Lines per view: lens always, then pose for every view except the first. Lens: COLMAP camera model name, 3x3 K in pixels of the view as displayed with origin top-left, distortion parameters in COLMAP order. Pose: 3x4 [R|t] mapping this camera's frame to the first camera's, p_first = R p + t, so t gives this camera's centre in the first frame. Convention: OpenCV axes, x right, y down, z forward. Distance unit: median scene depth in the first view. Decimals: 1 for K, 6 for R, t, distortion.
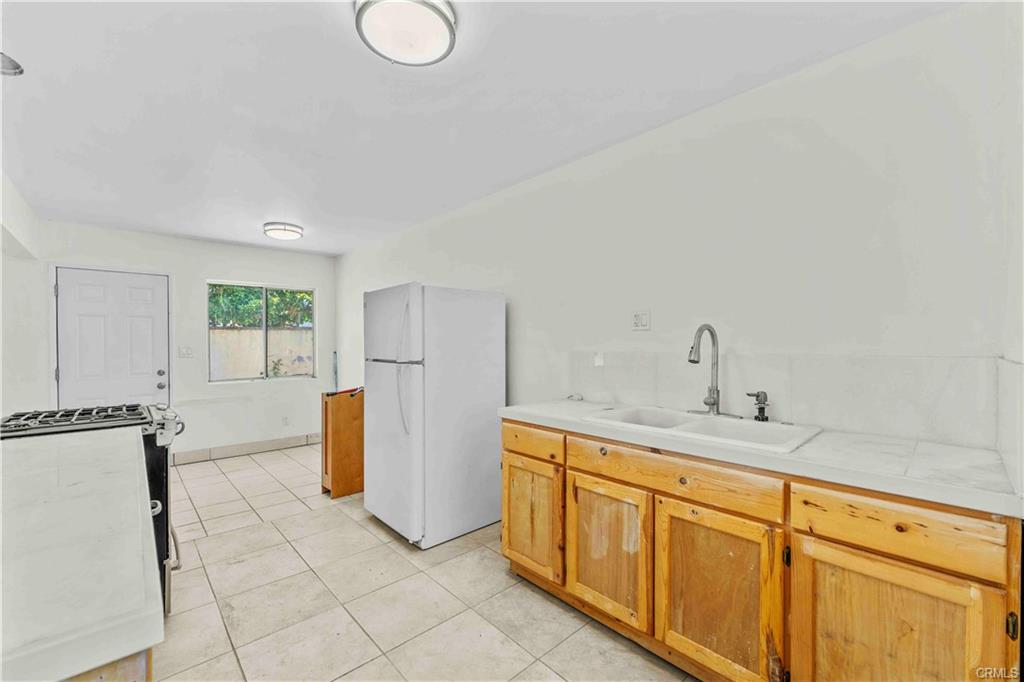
lens RADIAL K [[420.9, 0, 512.9], [0, 420.9, 345.1], [0, 0, 1]] dist [-0.003790, -0.000574]
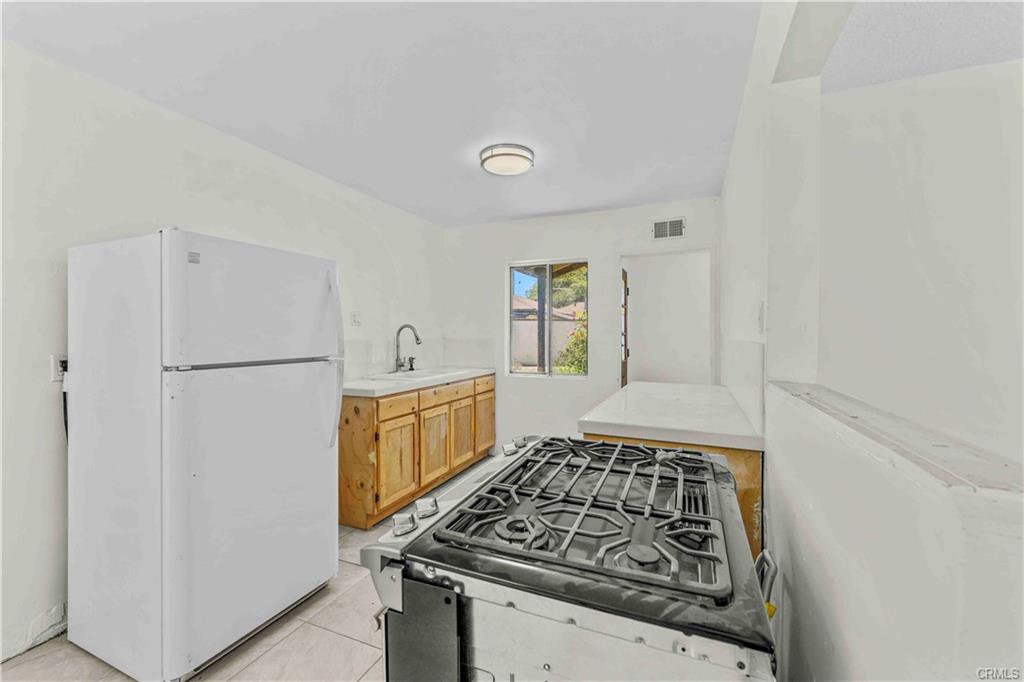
lens RADIAL K [[420.9, 0, 512.0], [0, 420.9, 337.1], [0, 0, 1]] dist [-0.003790, -0.000574]
pose [[-0.405927, -0.006317, 0.913884, -1.497580], [0.007682, 0.999917, 0.010324, -0.007632], [-0.913873, 0.011211, -0.405845, 1.337727]]
